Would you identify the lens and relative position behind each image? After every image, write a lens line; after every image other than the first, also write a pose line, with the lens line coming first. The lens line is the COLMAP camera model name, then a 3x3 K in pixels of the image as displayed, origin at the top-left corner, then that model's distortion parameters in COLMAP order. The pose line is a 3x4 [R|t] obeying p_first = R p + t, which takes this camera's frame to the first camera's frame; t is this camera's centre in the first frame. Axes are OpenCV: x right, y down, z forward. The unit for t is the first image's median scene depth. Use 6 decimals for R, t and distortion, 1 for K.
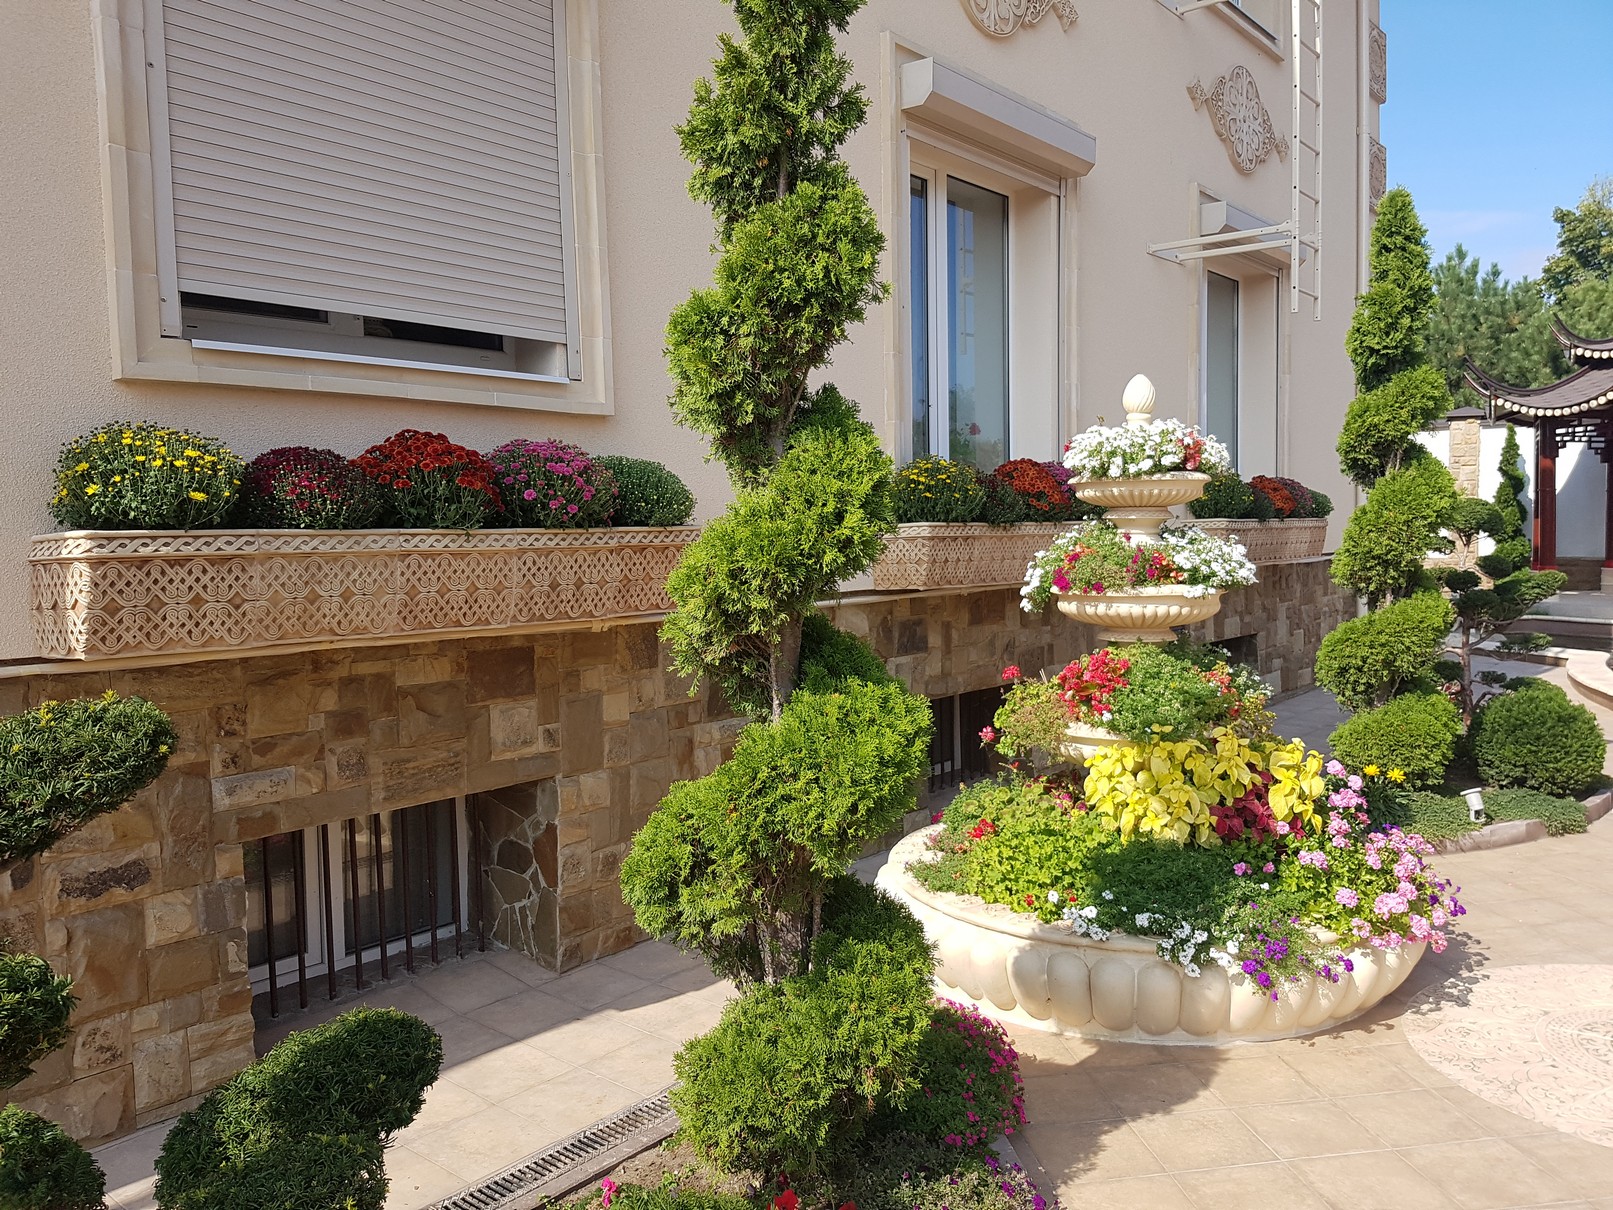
lens RADIAL K [[1253.5, 0, 837.6], [0, 1253.5, 595.3], [0, 0, 1]] dist [0.067764, -0.106391]
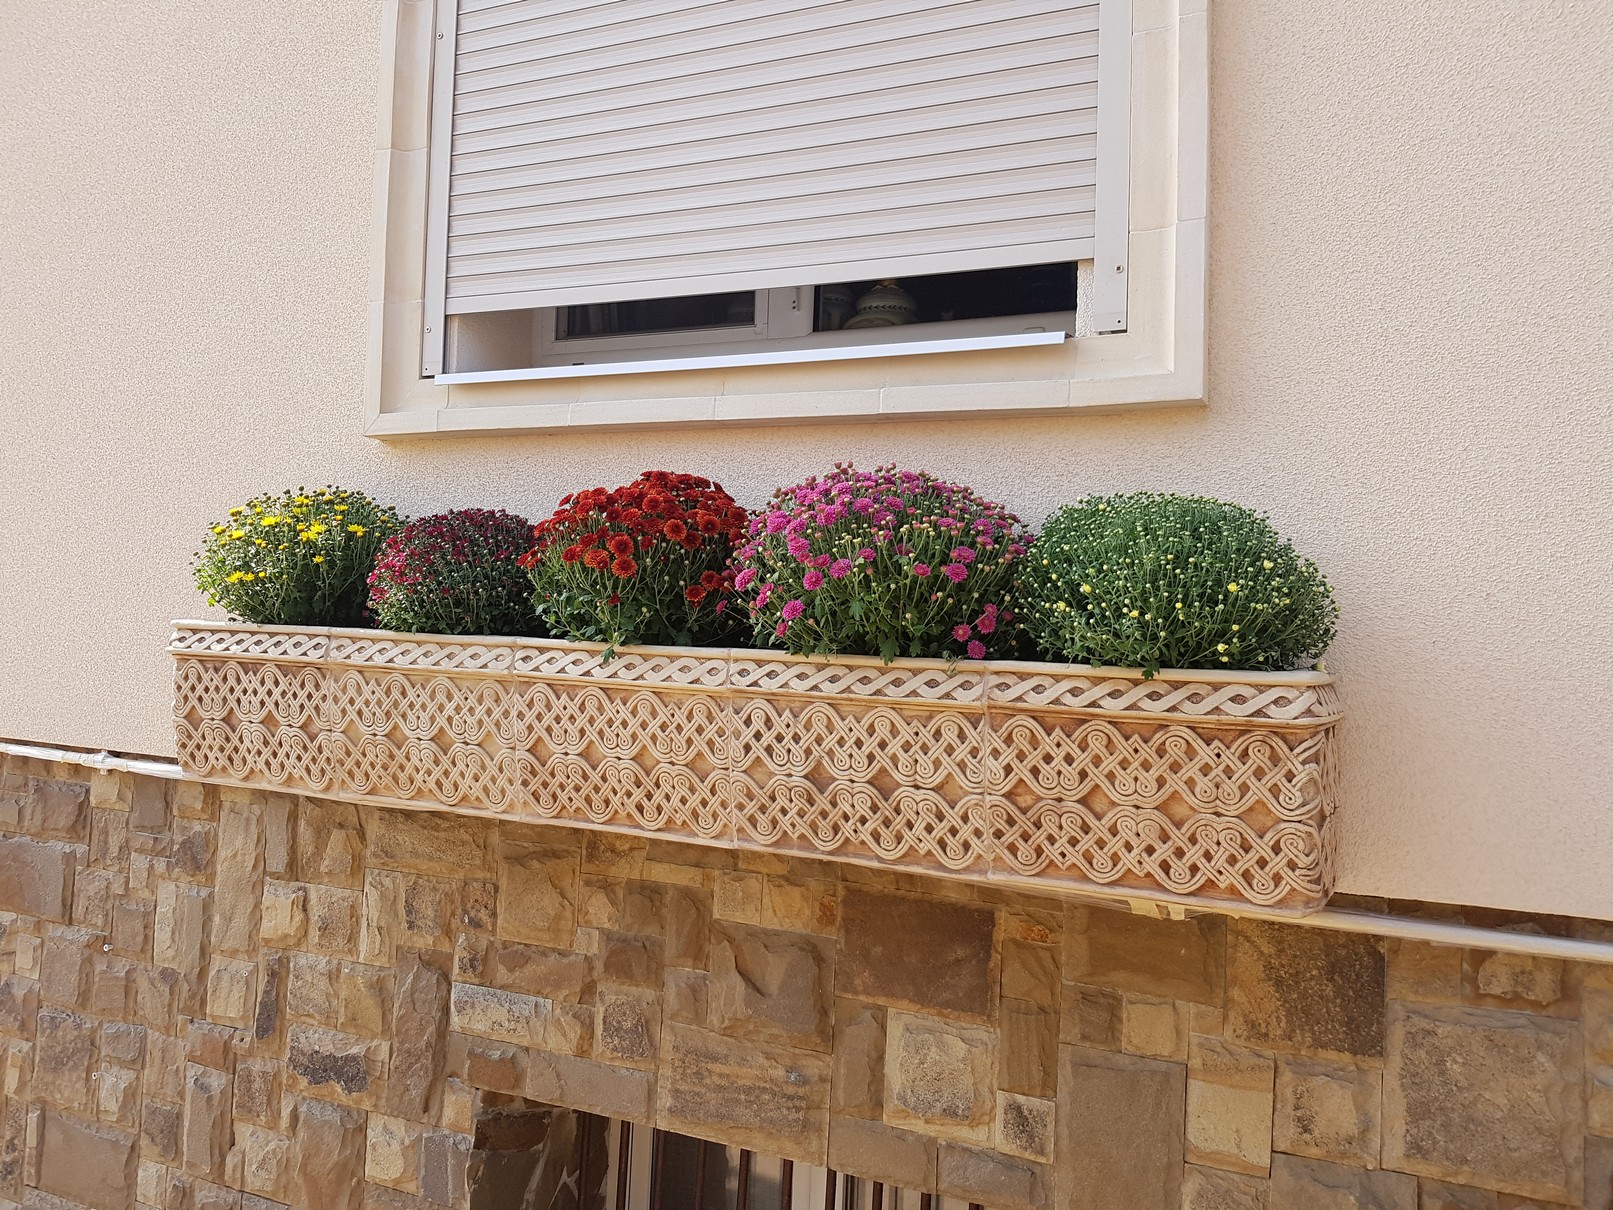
lens RADIAL K [[1253.5, 0, 799.2], [0, 1253.5, 585.9], [0, 0, 1]] dist [0.067764, -0.106391]
pose [[0.224800, -0.027573, -0.974015, 0.219547], [-0.103521, 0.993266, -0.052010, -0.052137], [0.968890, 0.112523, 0.220432, 0.865174]]
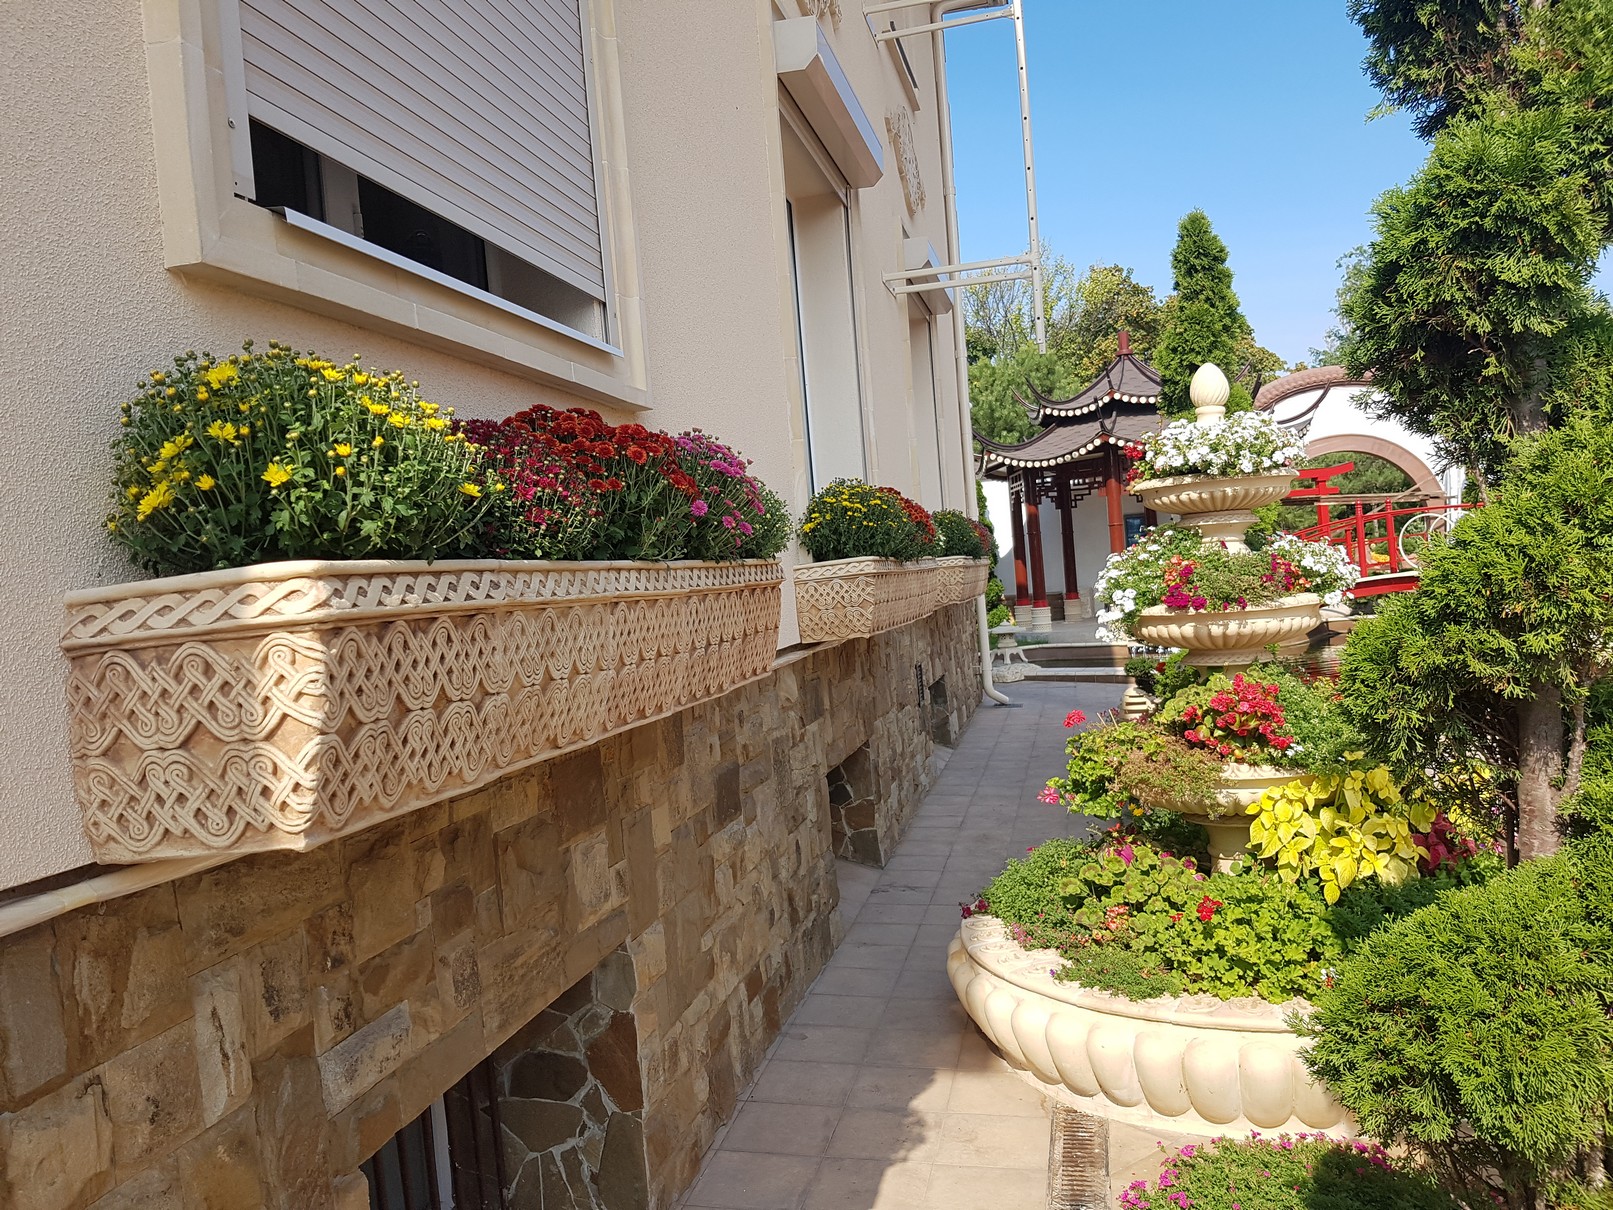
lens RADIAL K [[1253.5, 0, 814.7], [0, 1253.5, 600.0], [0, 0, 1]] dist [0.067764, -0.106391]
pose [[0.897979, -0.066766, 0.434943, -0.450997], [0.091786, 0.995101, -0.036747, -0.002694], [-0.430359, 0.072920, 0.899708, 0.371820]]
